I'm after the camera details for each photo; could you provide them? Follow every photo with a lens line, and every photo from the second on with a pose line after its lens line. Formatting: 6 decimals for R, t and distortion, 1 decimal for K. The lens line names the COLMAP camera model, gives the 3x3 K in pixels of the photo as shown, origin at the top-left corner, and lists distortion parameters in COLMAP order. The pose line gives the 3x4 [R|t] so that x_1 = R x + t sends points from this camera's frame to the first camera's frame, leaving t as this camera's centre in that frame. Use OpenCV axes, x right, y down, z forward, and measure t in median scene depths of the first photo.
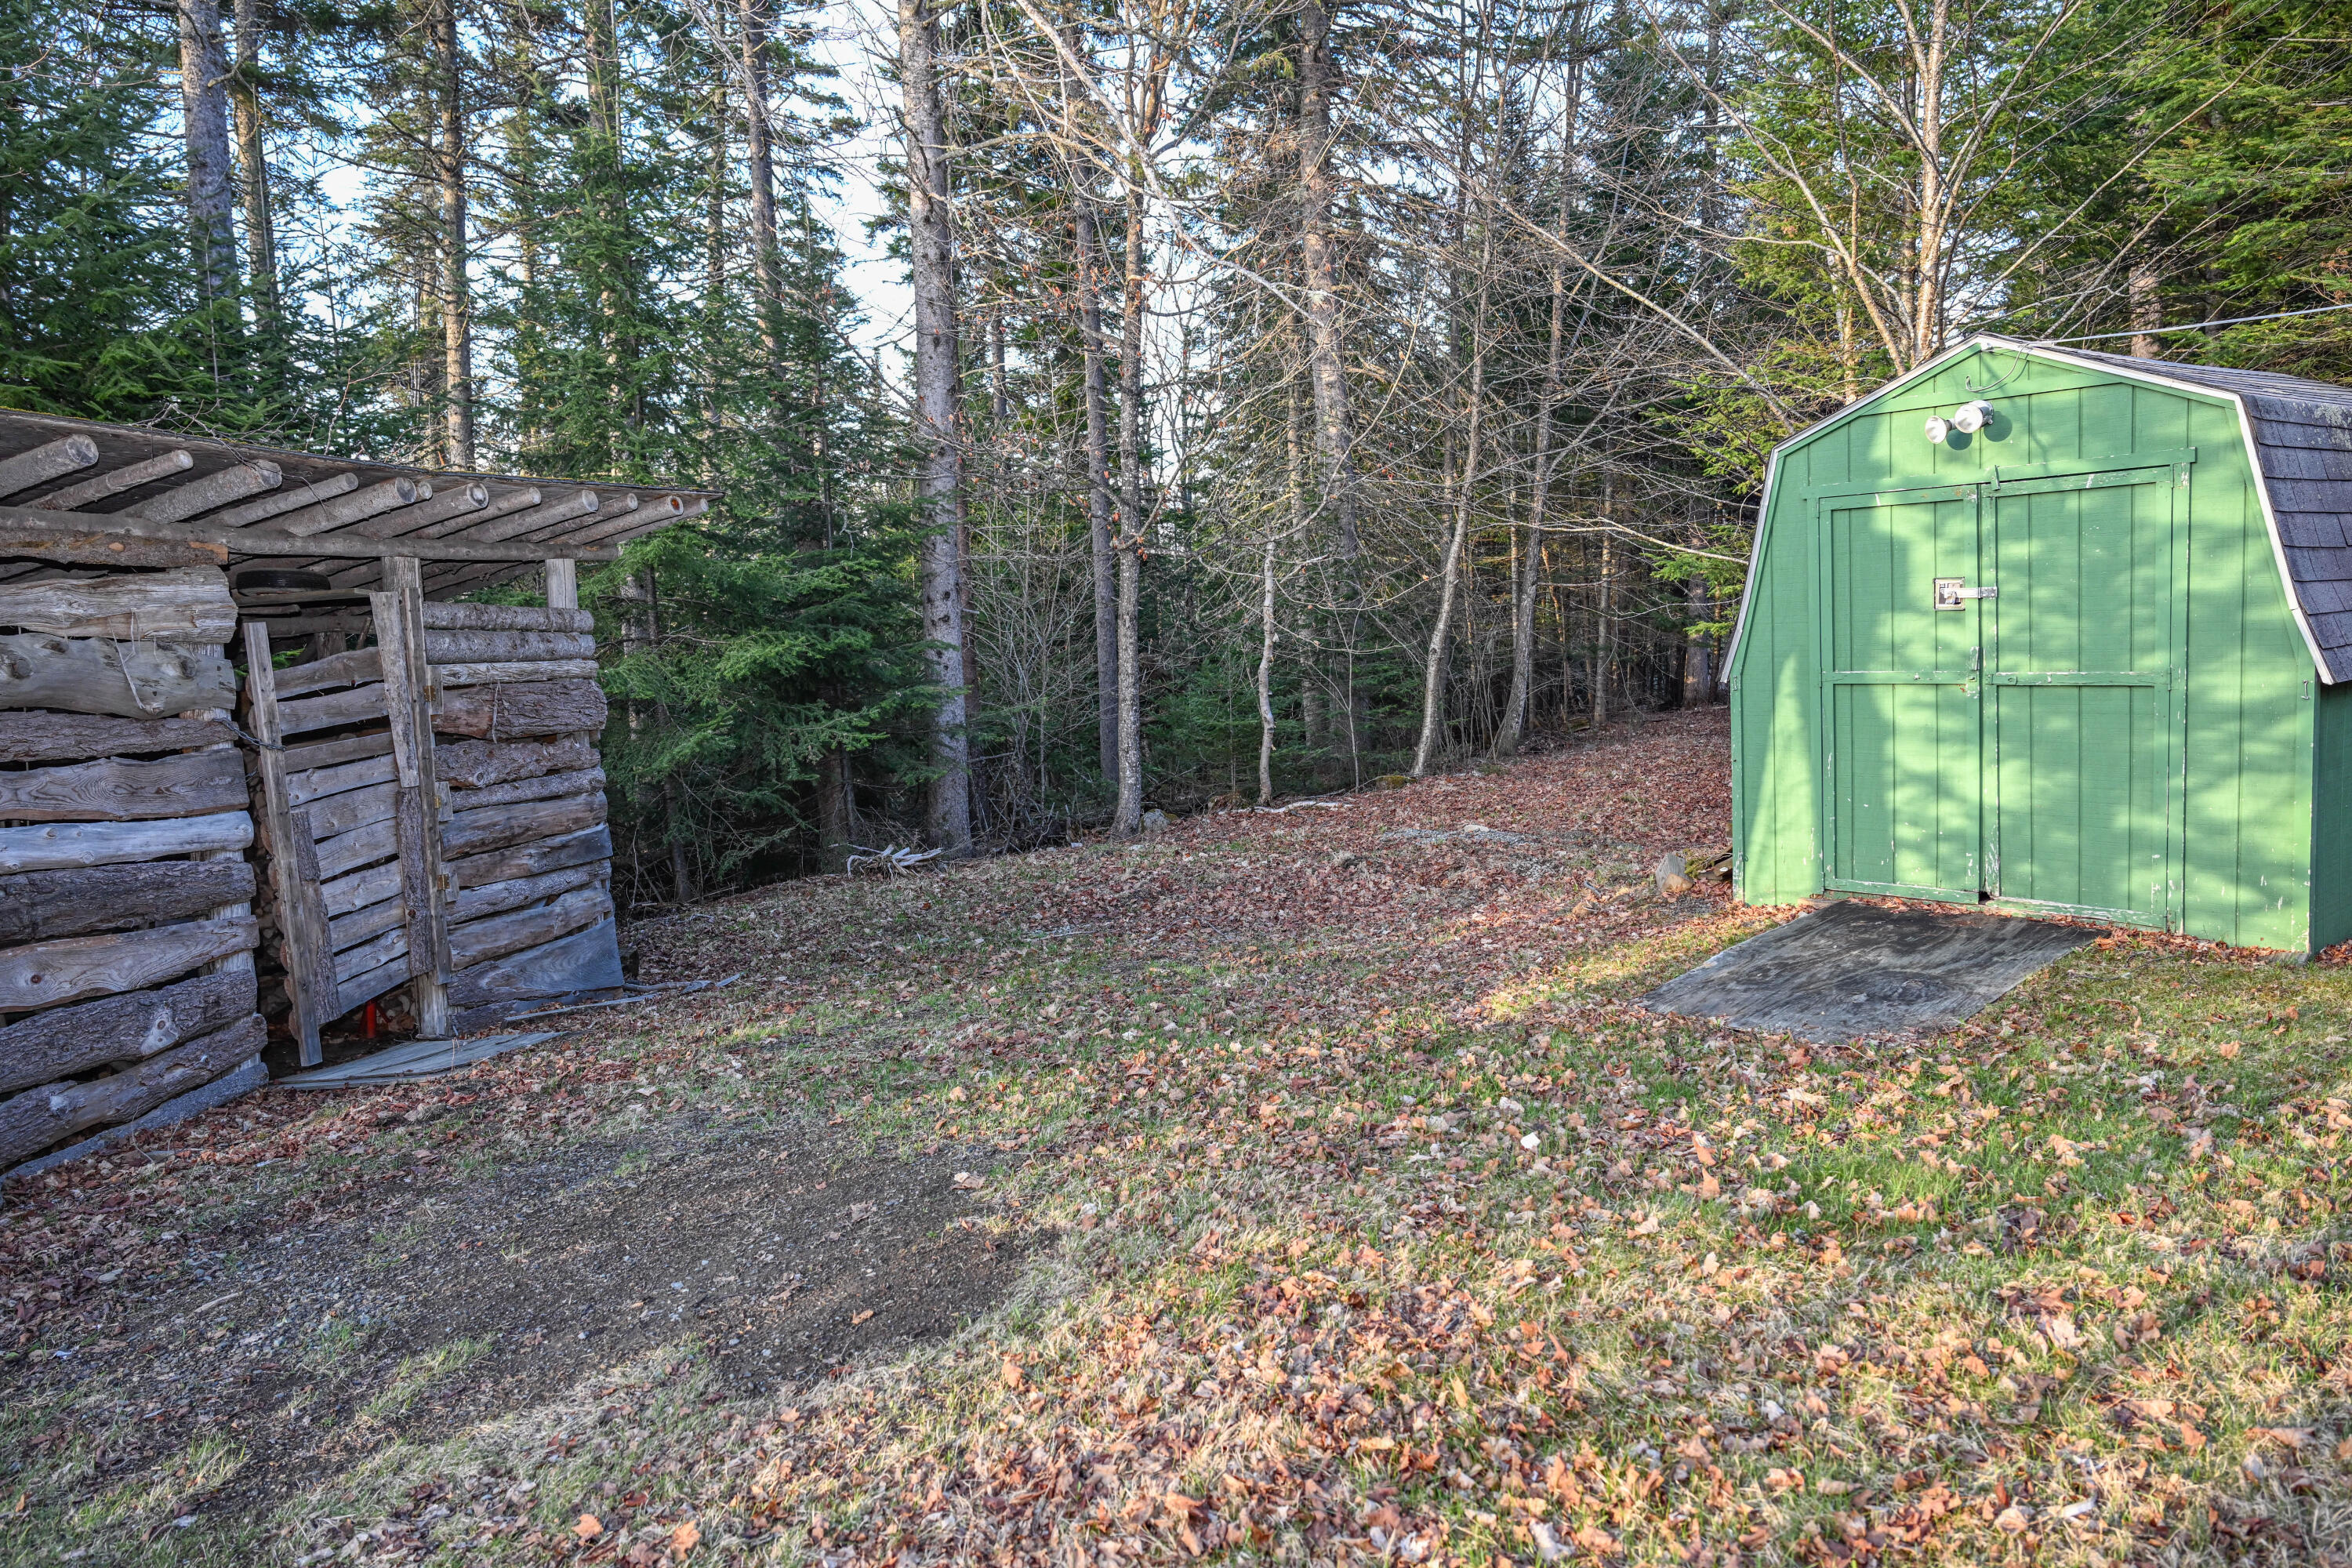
lens RADIAL K [[1582.9, 0, 1176.0], [0, 1582.9, 784.0], [0, 0, 1]] dist [-0.002711, 0.007925]
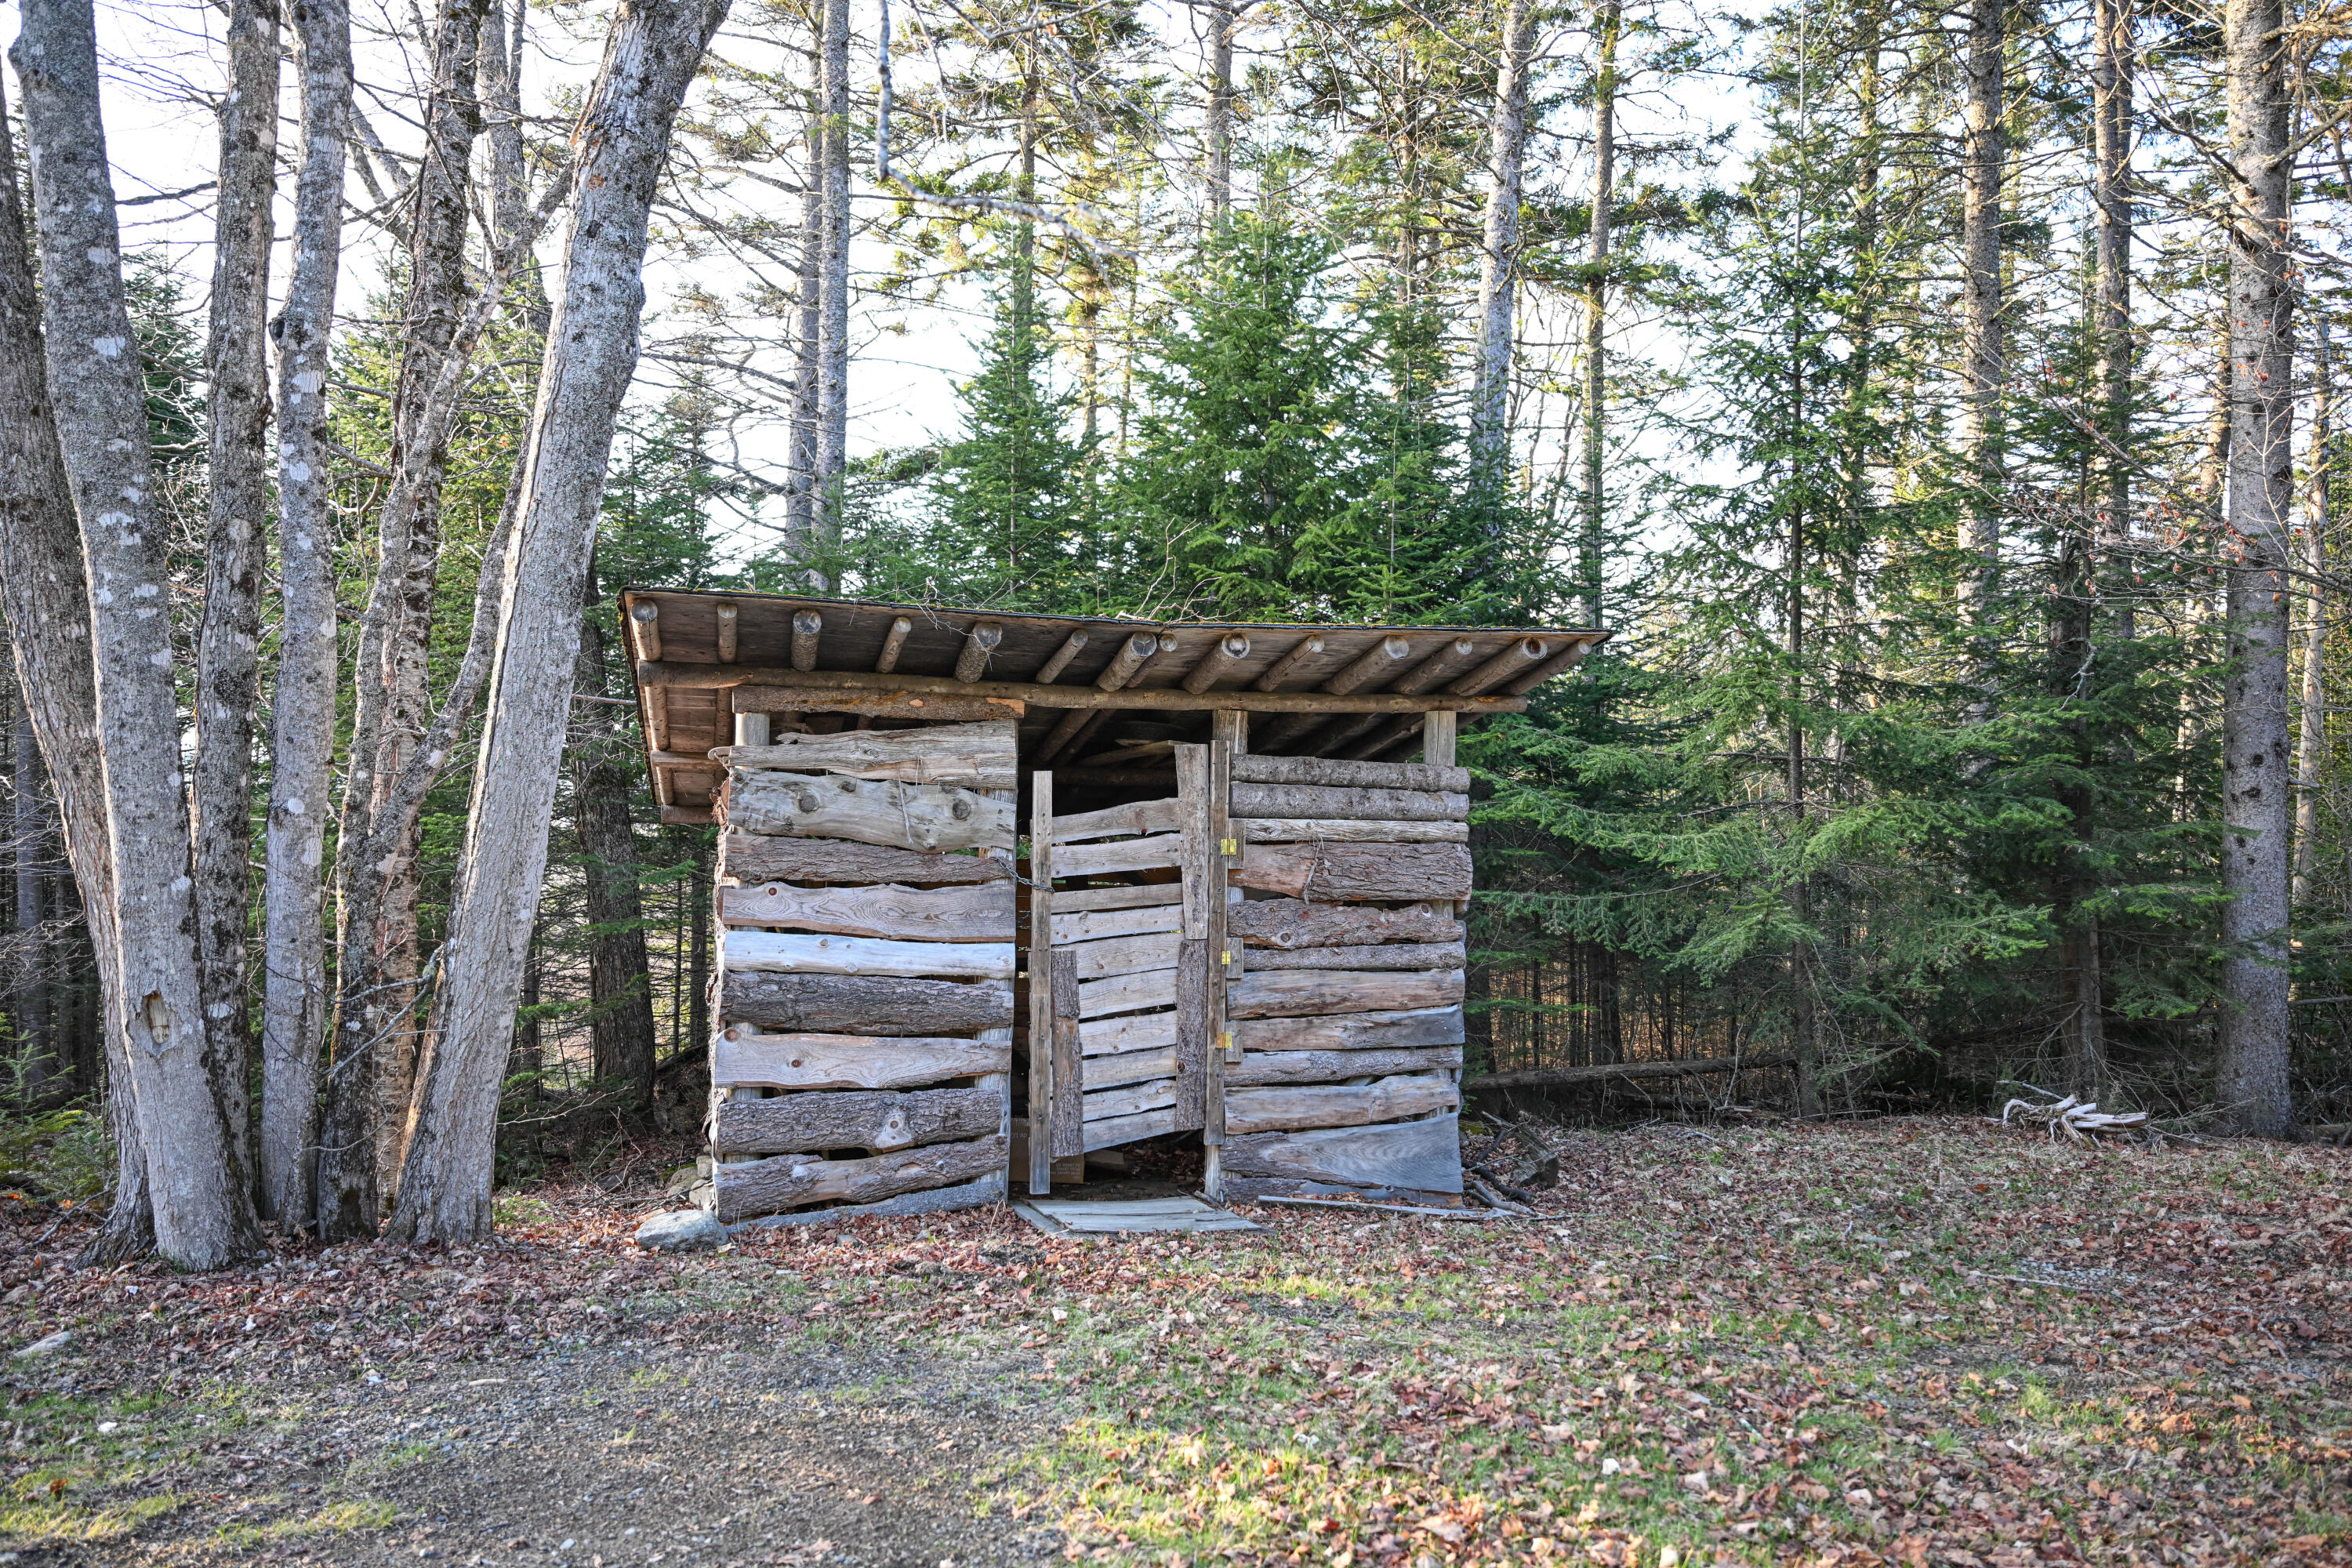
lens RADIAL K [[1582.9, 0, 1176.0], [0, 1582.9, 784.0], [0, 0, 1]] dist [-0.002711, 0.007925]
pose [[0.575918, 0.033396, -0.816825, 0.307199], [-0.111246, 0.993072, -0.037834, -0.054093], [0.809903, 0.112658, 0.575644, 0.392106]]
